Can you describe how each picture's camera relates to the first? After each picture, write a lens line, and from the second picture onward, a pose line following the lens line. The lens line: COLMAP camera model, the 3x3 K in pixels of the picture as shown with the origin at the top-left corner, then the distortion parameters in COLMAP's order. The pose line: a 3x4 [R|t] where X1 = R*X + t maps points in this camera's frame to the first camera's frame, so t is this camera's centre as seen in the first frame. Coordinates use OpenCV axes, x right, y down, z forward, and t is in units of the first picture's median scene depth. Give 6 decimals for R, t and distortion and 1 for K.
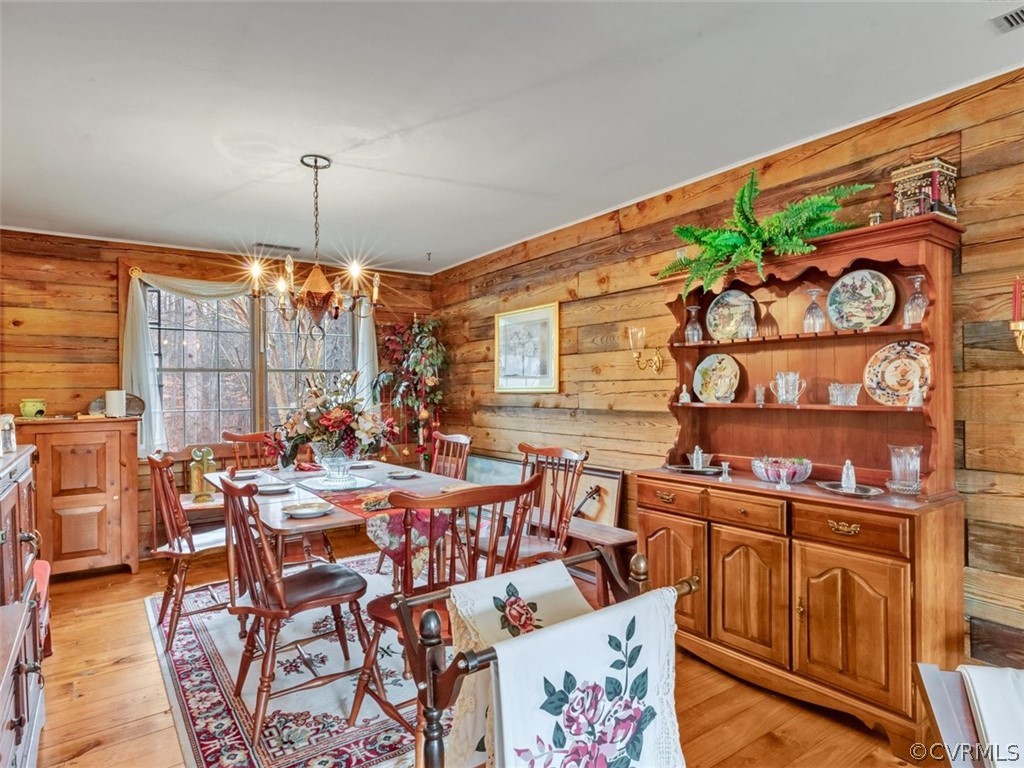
lens RADIAL K [[592.0, 0, 514.3], [0, 592.0, 380.6], [0, 0, 1]] dist [0.002315, 0.001359]
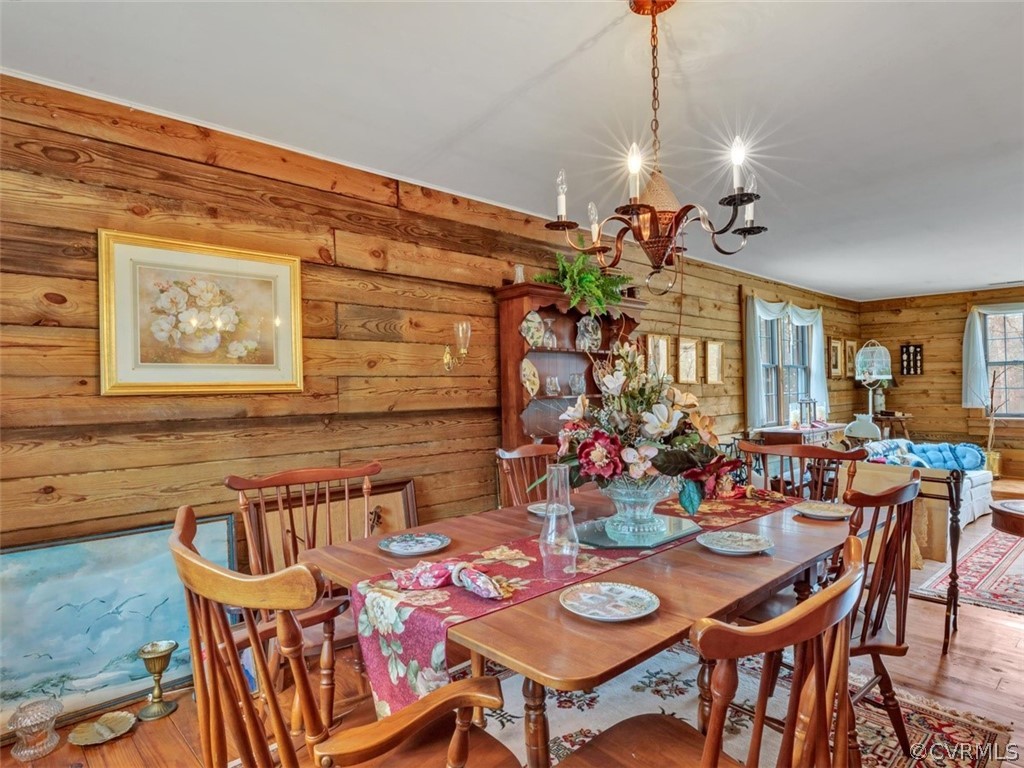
lens RADIAL K [[592.0, 0, 514.3], [0, 592.0, 380.6], [0, 0, 1]] dist [0.002315, 0.001359]
pose [[-0.136710, 0.025937, 0.990272, -0.674485], [0.005683, 0.999661, -0.025399, 0.027602], [-0.990595, 0.002156, -0.136811, 0.911905]]
